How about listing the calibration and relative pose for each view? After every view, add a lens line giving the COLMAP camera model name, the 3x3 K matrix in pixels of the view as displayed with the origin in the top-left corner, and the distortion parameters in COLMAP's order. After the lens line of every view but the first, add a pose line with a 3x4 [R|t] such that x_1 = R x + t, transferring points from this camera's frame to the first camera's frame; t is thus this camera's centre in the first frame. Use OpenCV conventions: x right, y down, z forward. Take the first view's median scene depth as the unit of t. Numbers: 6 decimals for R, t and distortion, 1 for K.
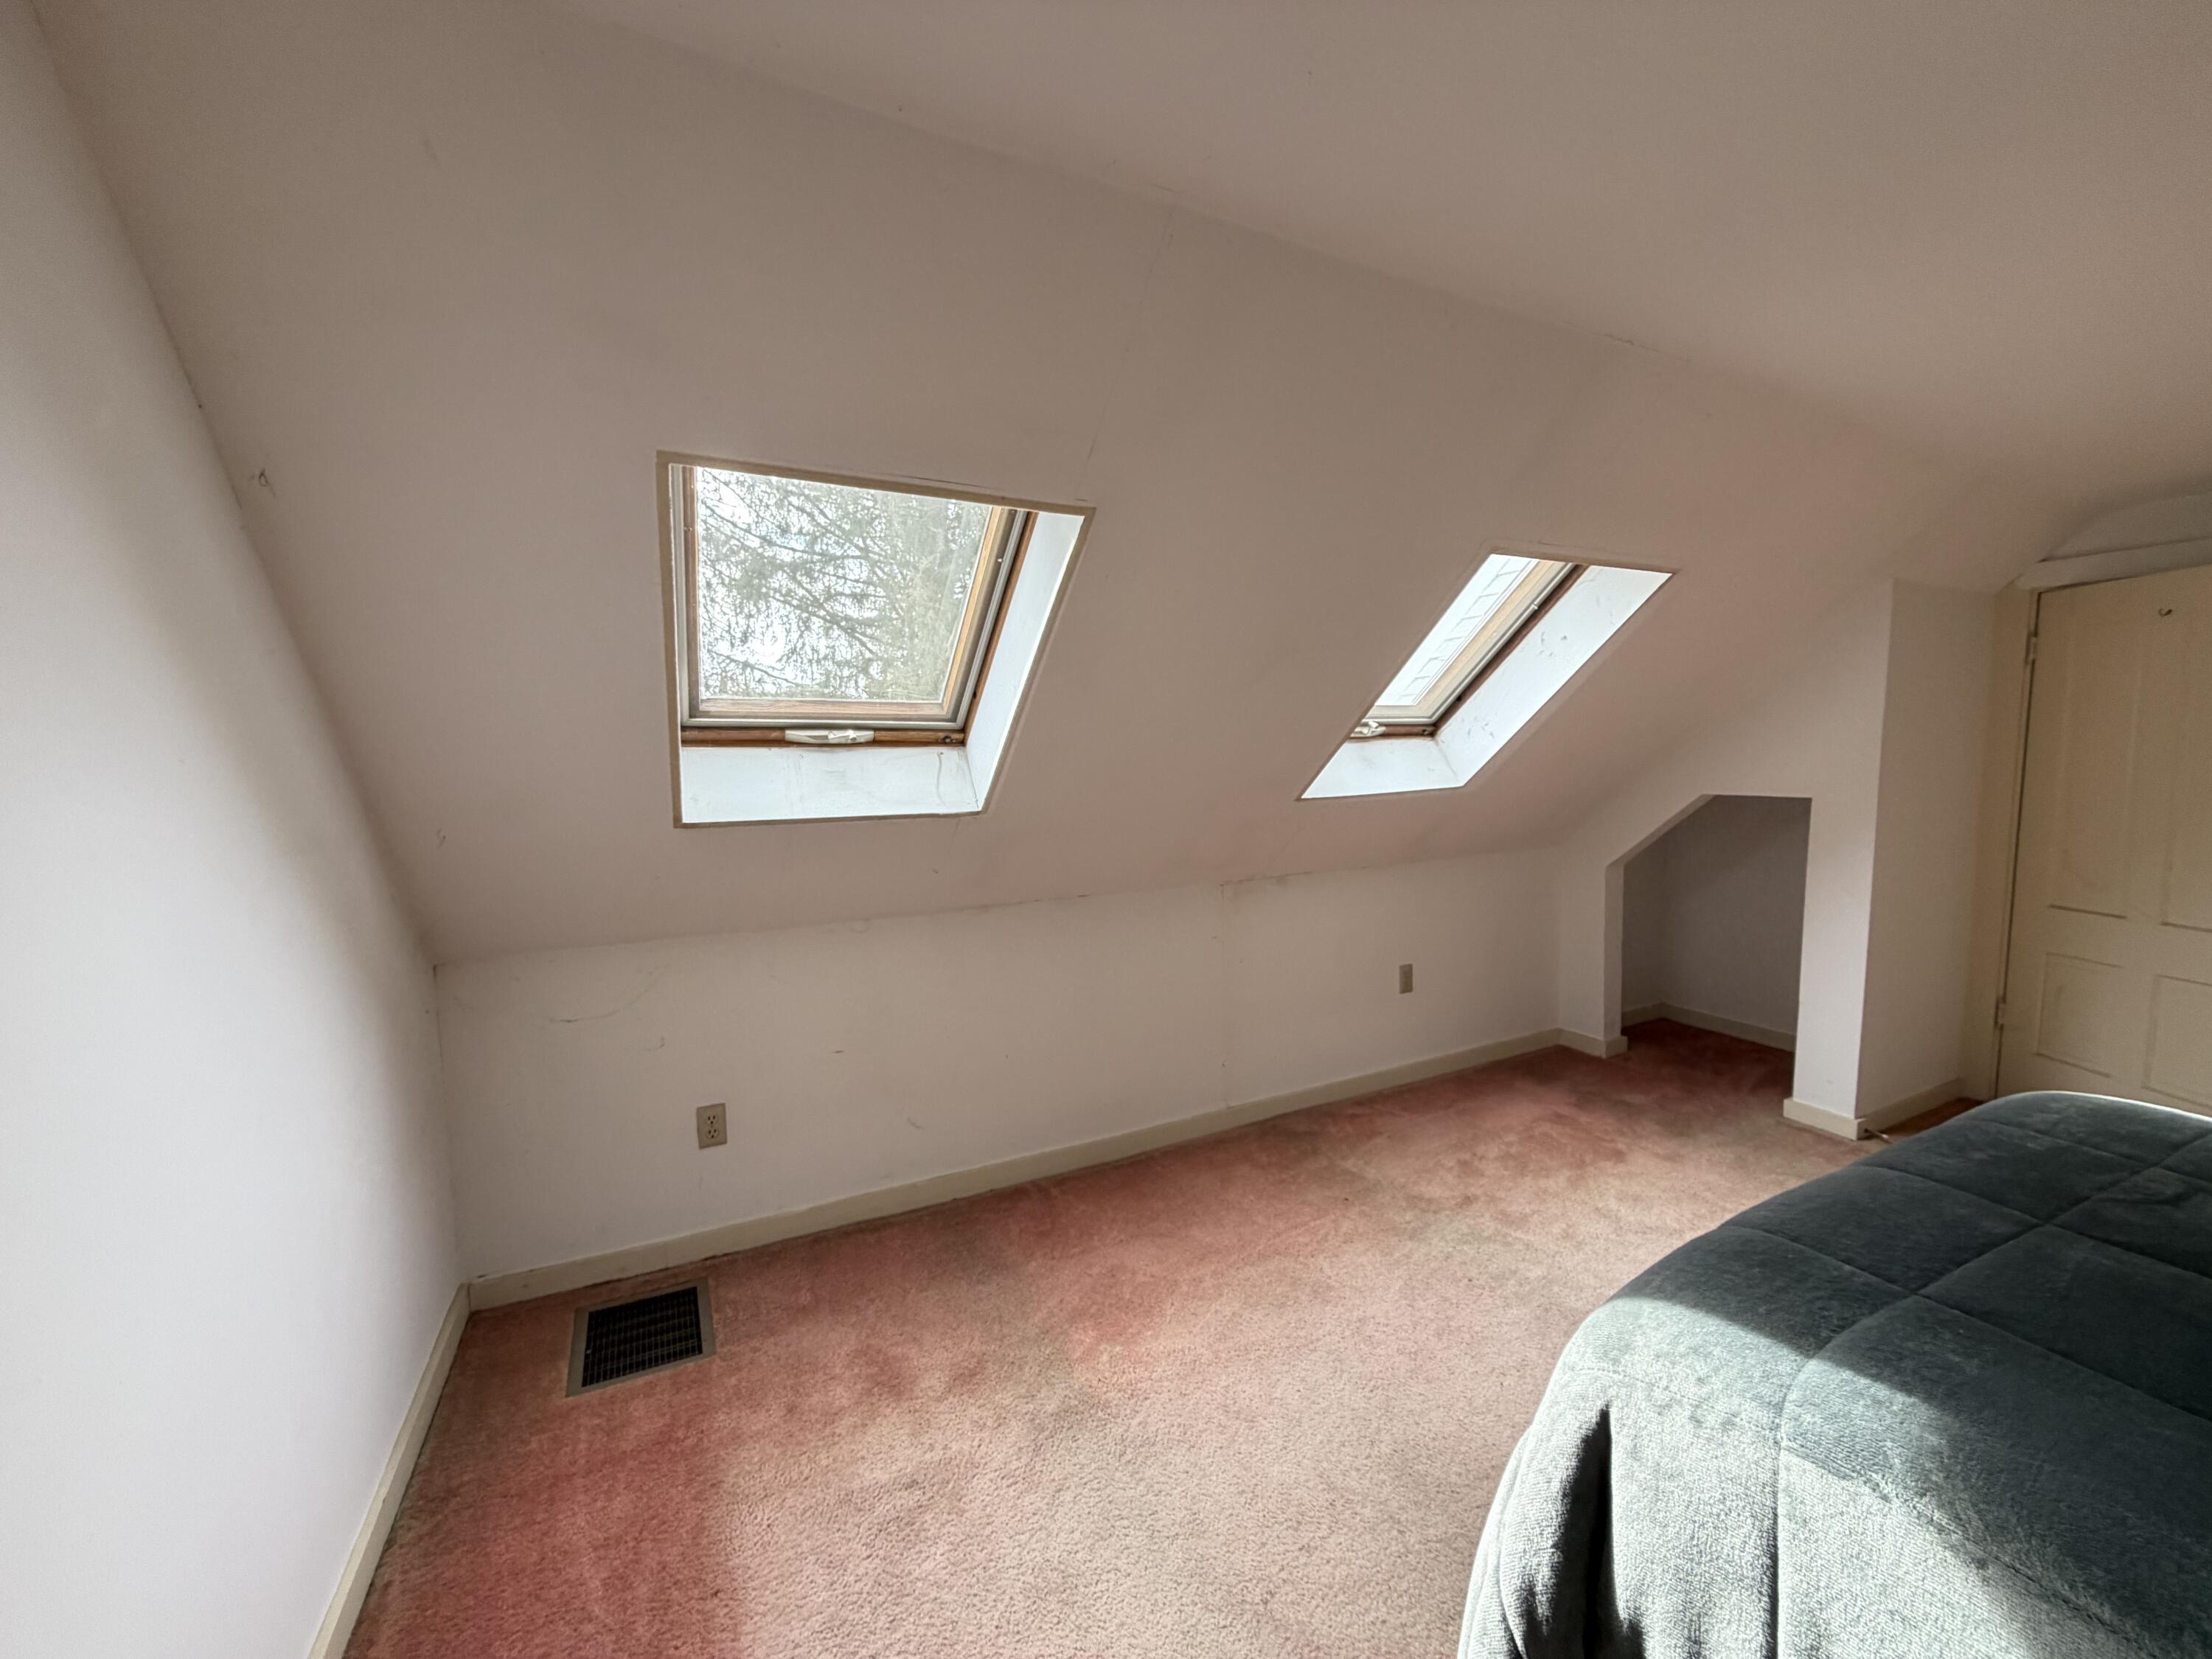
lens RADIAL K [[877.7, 0, 1110.3], [0, 877.7, 830.7], [0, 0, 1]] dist [-0.000158, -0.000003]
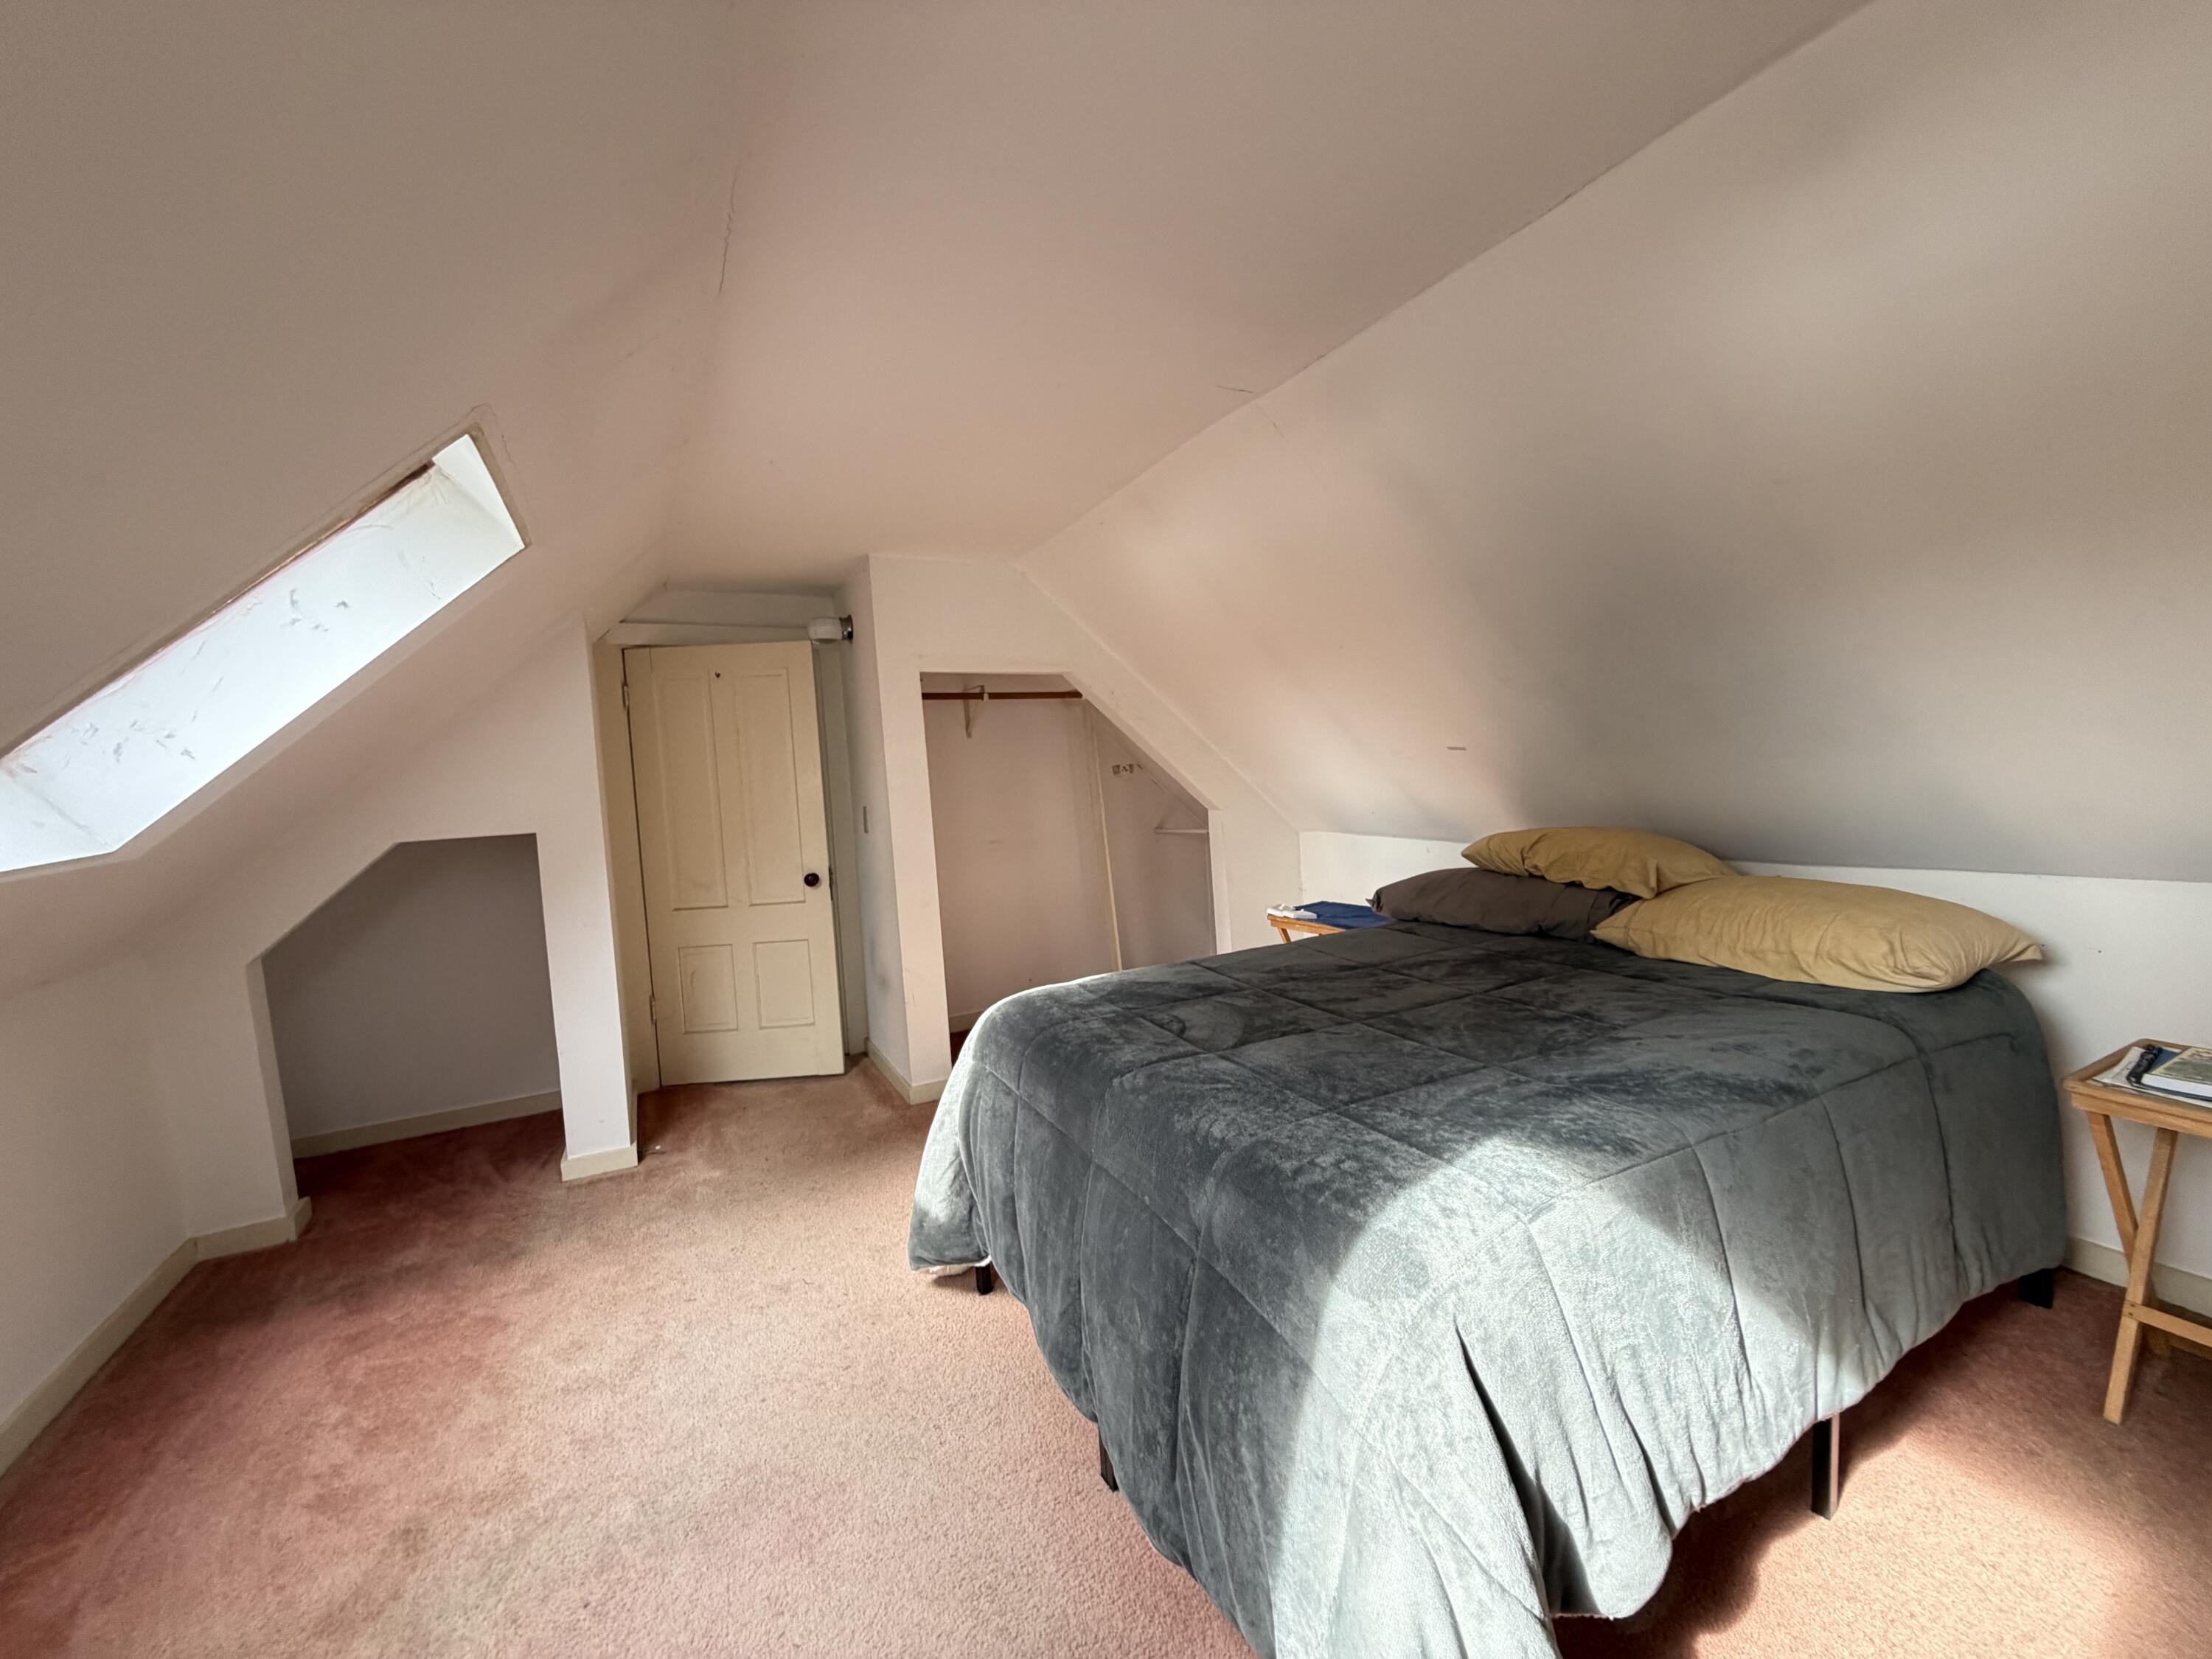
lens RADIAL K [[877.7, 0, 1110.0], [0, 877.7, 826.2], [0, 0, 1]] dist [-0.000158, -0.000003]
pose [[-0.021389, -0.053474, 0.998340, -0.142526], [0.135154, 0.989248, 0.055882, -0.013953], [-0.990594, 0.136125, -0.013932, 0.426824]]
